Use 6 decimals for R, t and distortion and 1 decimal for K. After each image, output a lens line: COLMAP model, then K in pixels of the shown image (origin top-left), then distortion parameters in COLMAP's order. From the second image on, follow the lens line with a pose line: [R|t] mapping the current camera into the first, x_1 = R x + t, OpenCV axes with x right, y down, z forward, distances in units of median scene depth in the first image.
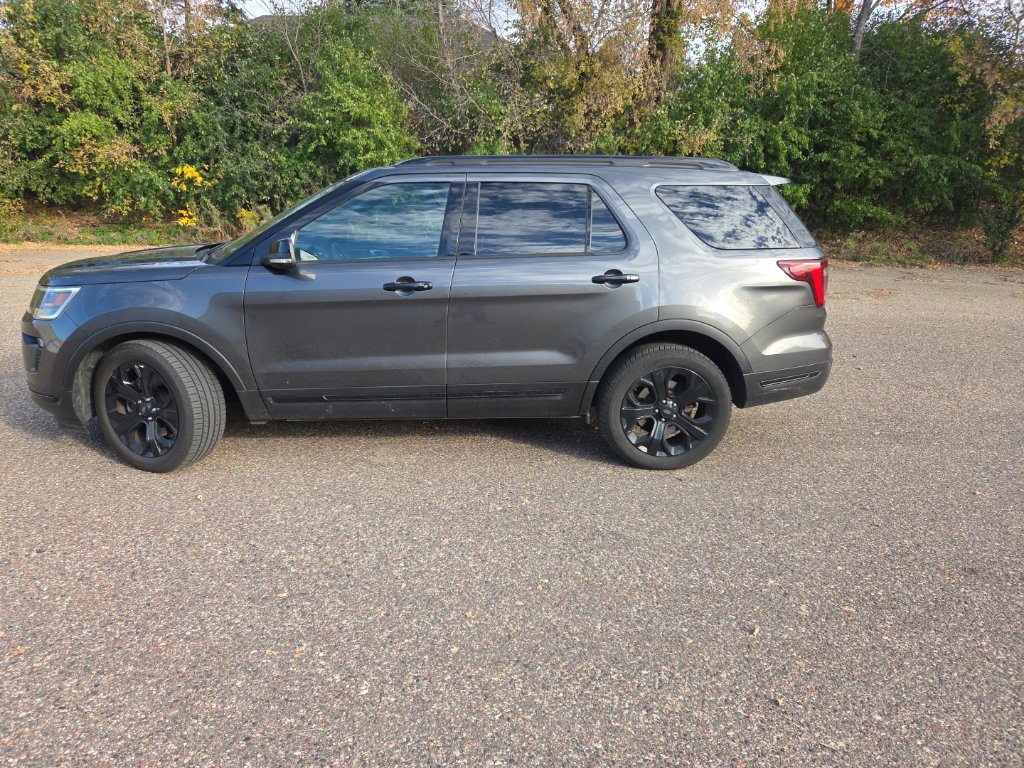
lens RADIAL K [[679.0, 0, 503.4], [0, 679.0, 363.7], [0, 0, 1]] dist [0.070142, -0.054055]
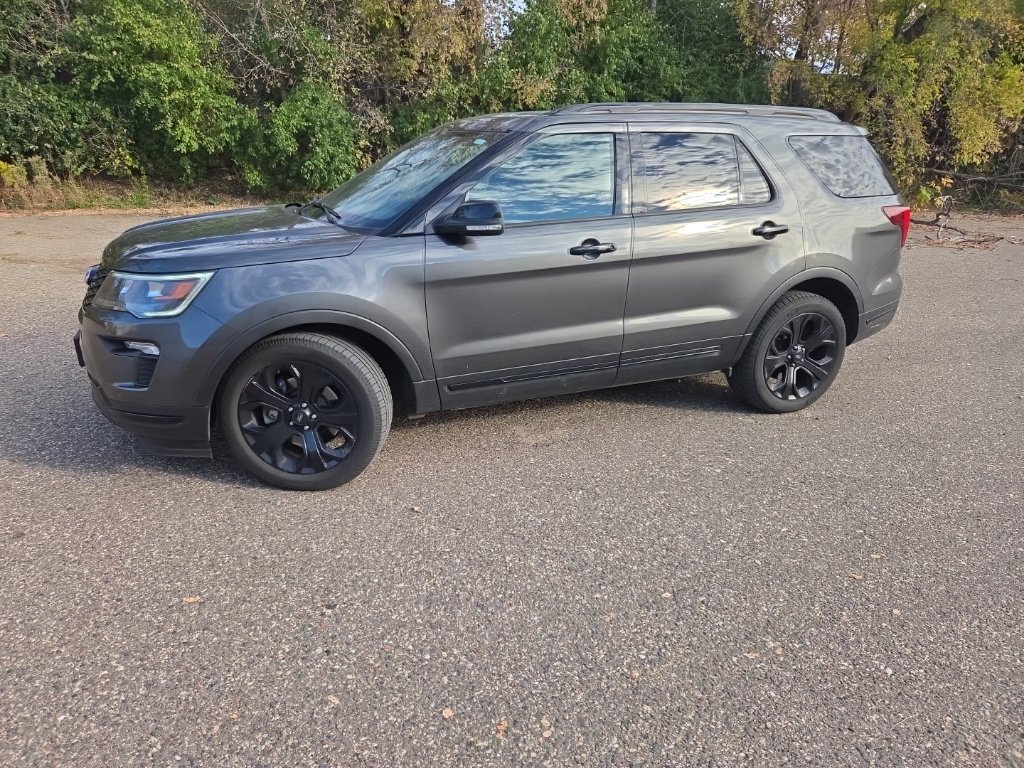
lens RADIAL K [[679.0, 0, 501.1], [0, 679.0, 371.2], [0, 0, 1]] dist [0.070142, -0.054055]
pose [[0.941025, -0.107351, 0.320856, -0.528903], [0.082146, 0.992445, 0.091126, -0.041059], [-0.328215, -0.059395, 0.942734, 0.152743]]
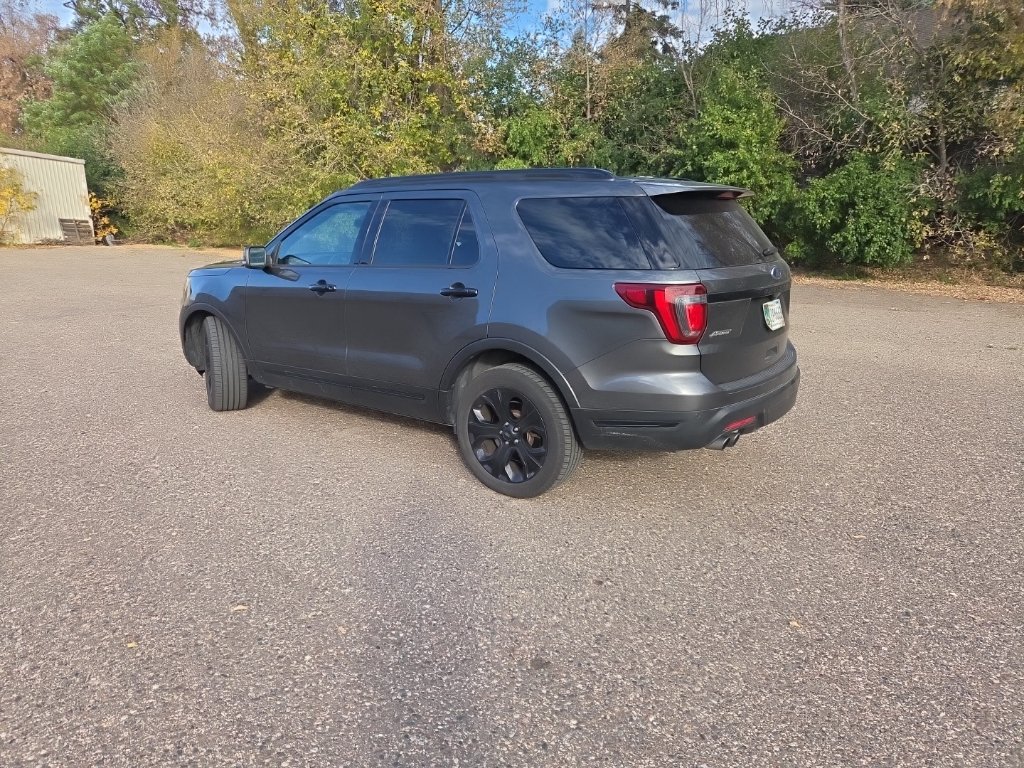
lens RADIAL K [[679.6, 0, 502.2], [0, 679.6, 379.5], [0, 0, 1]] dist [0.064404, -0.046177]
pose [[0.772891, 0.133256, -0.620389, 0.811129], [-0.143693, 0.989058, 0.033430, -0.036819], [0.618055, 0.063308, 0.783582, 0.242237]]
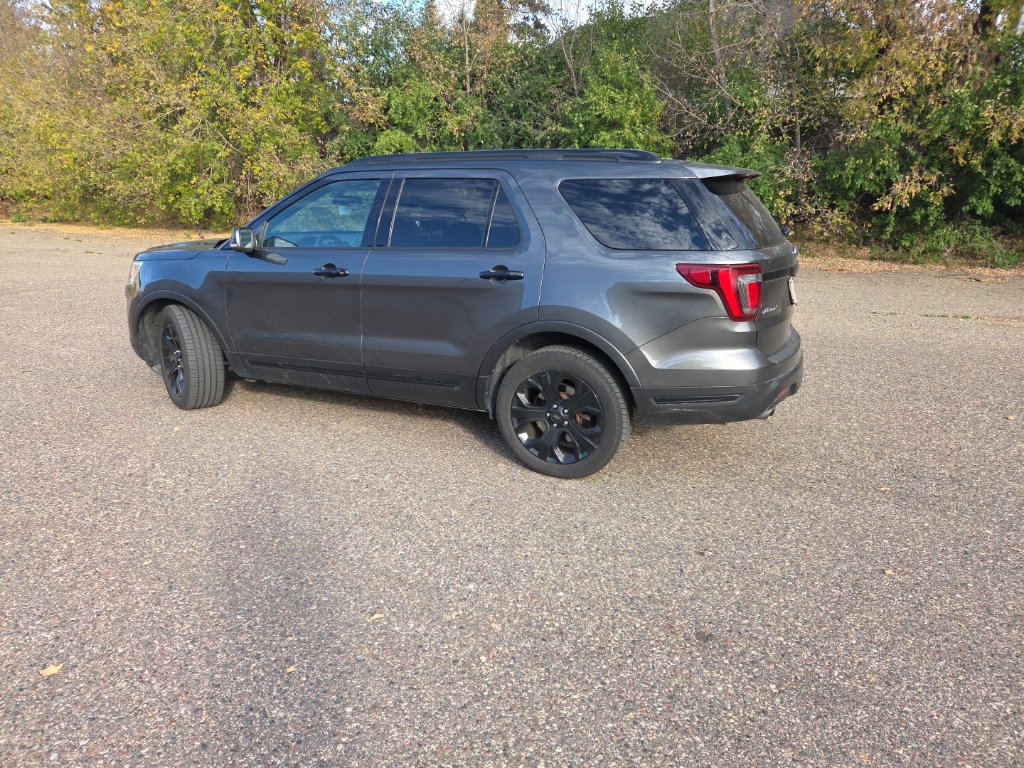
lens RADIAL K [[679.6, 0, 505.0], [0, 679.6, 380.2], [0, 0, 1]] dist [0.064404, -0.046177]
pose [[0.889656, 0.114595, -0.442018, 0.588928], [-0.106368, 0.993377, 0.043447, -0.015042], [0.444069, 0.008363, 0.895953, 0.108076]]
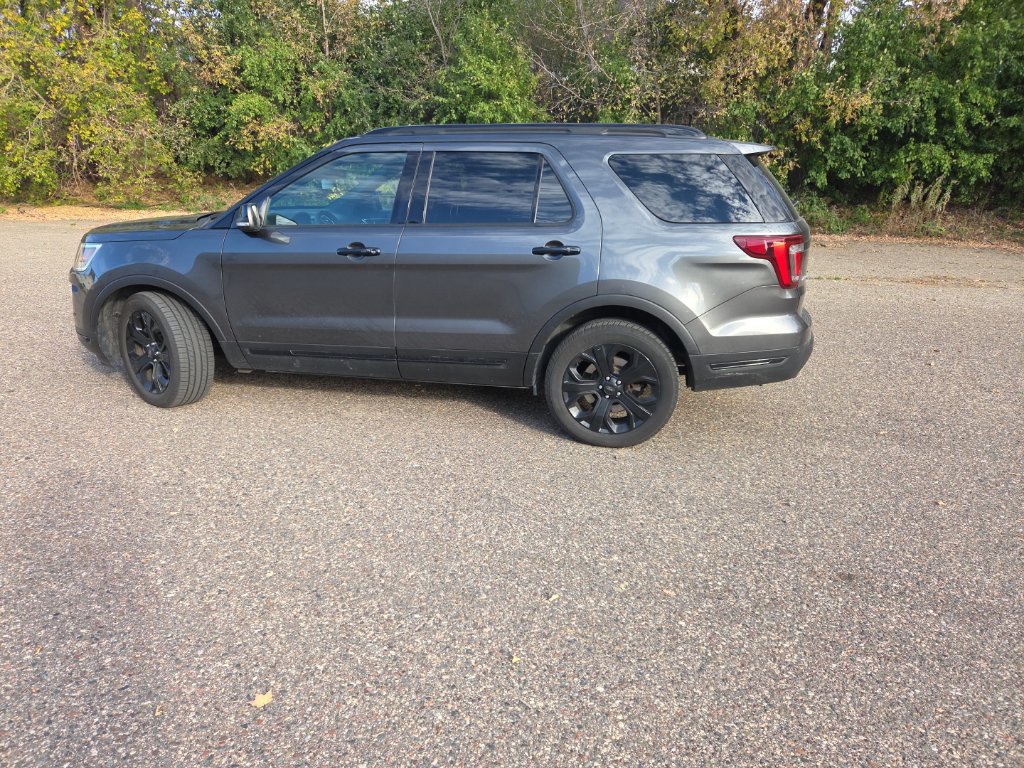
lens RADIAL K [[679.6, 0, 503.4], [0, 679.6, 379.7], [0, 0, 1]] dist [0.064404, -0.046177]
pose [[0.970248, 0.071366, -0.231355, 0.315101], [-0.058228, 0.996305, 0.063139, 0.004363], [0.235006, -0.047789, 0.970818, 0.010230]]
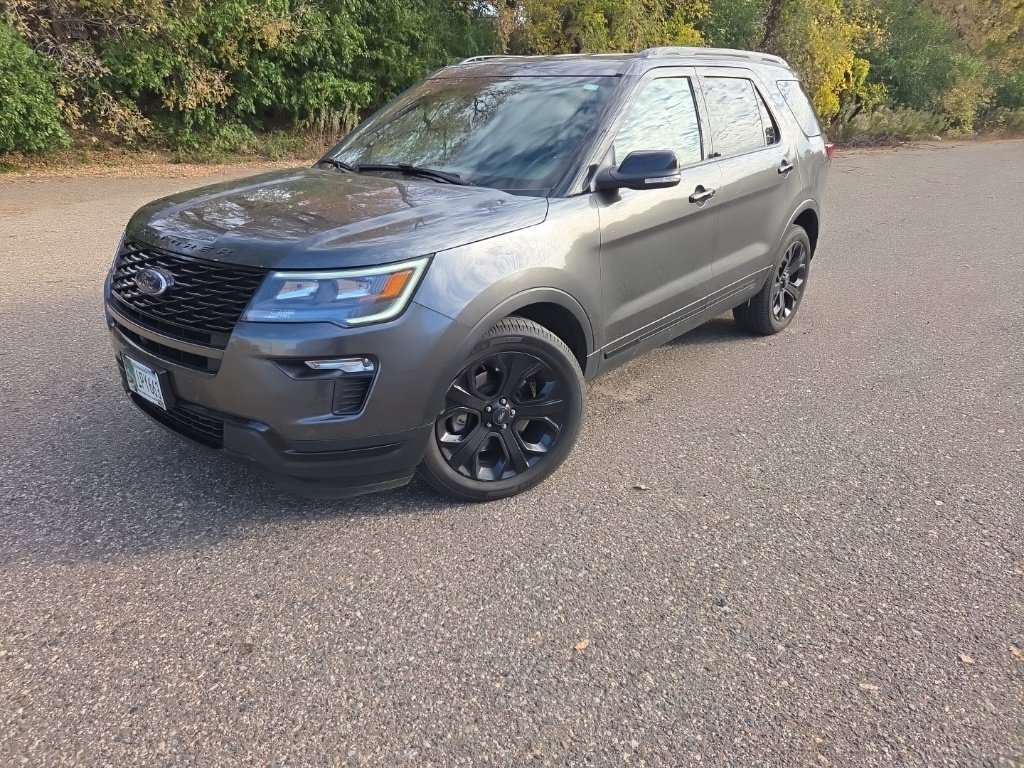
lens RADIAL K [[679.0, 0, 503.1], [0, 679.0, 364.0], [0, 0, 1]] dist [0.070142, -0.054055]
pose [[0.698576, -0.270111, 0.662594, -0.929240], [0.179560, 0.962557, 0.203082, -0.121667], [-0.692639, -0.022893, 0.720921, 0.478331]]
